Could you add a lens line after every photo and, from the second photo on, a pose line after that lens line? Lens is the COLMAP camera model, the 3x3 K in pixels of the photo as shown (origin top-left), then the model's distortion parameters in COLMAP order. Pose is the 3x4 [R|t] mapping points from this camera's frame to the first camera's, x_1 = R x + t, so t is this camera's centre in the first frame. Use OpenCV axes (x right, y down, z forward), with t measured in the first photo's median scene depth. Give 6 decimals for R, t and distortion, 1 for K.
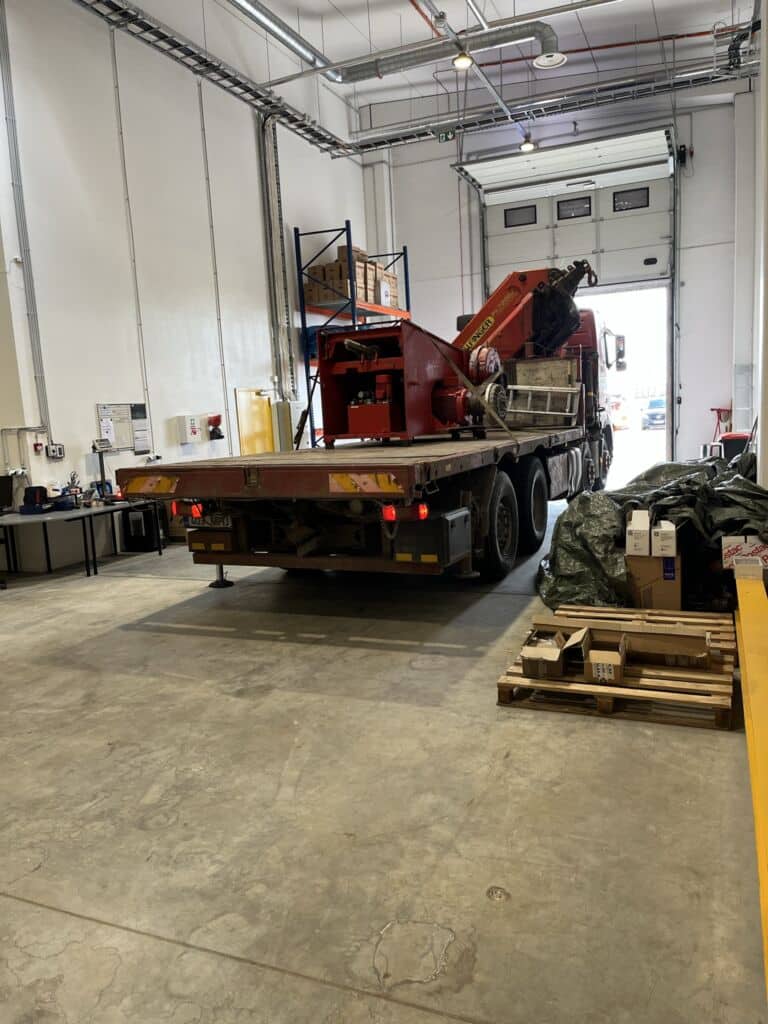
lens RADIAL K [[784.7, 0, 384.0], [0, 784.7, 512.0], [0, 0, 1]] dist [0.055326, -0.097465]
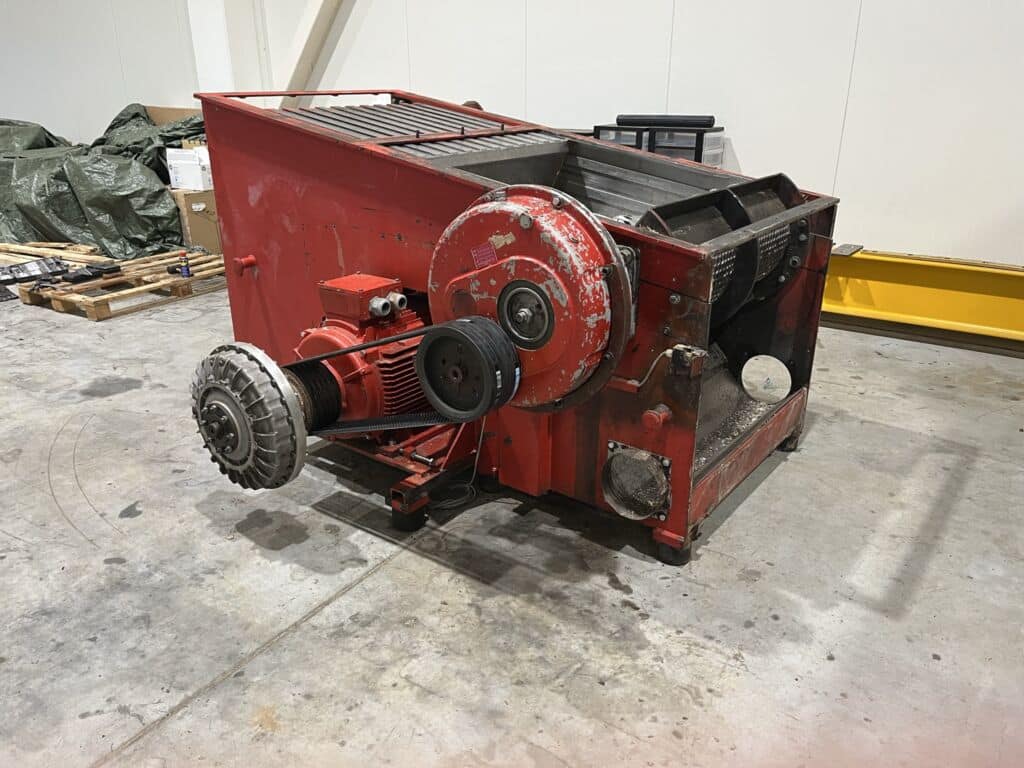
lens RADIAL K [[784.7, 0, 514.4], [0, 784.7, 388.2], [0, 0, 1]] dist [0.055326, -0.097465]
pose [[0.223496, -0.314281, 0.922647, -0.850678], [0.117231, 0.948387, 0.294652, 0.052727], [-0.967629, 0.042309, 0.248804, 0.460735]]
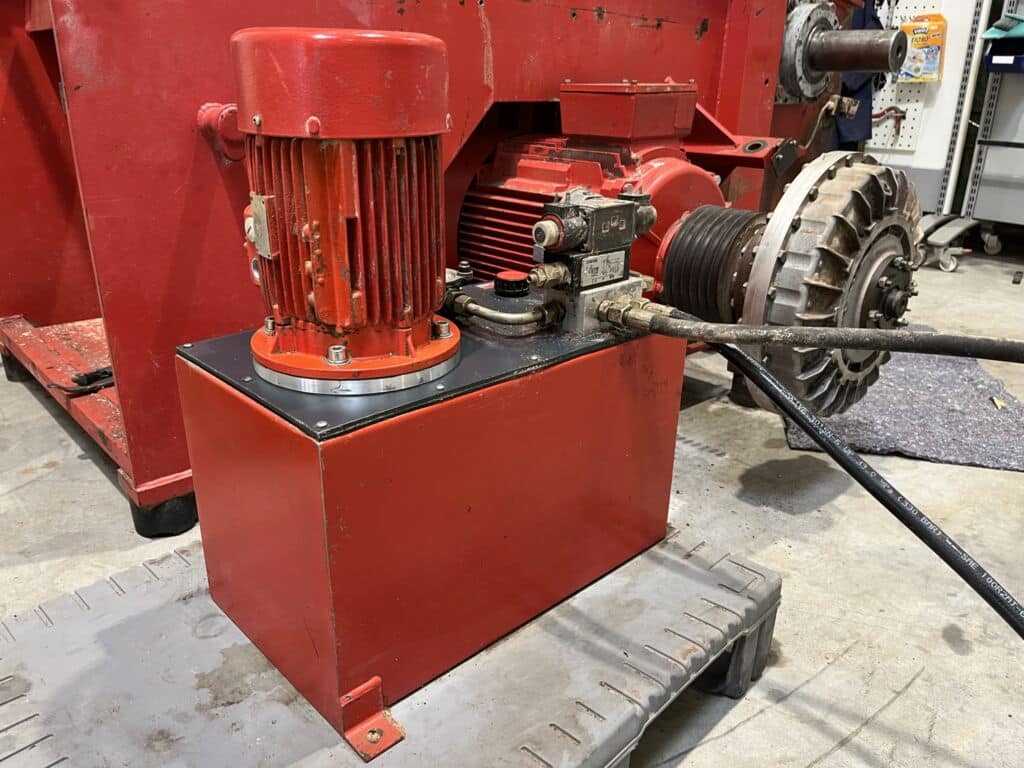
lens RADIAL K [[784.7, 0, 514.4], [0, 784.7, 388.2], [0, 0, 1]] dist [0.055326, -0.097465]
pose [[-0.921411, -0.100848, 0.375274, -0.403333], [0.086726, 0.888008, 0.451575, 0.095179], [-0.378787, 0.448632, -0.809475, 1.080443]]
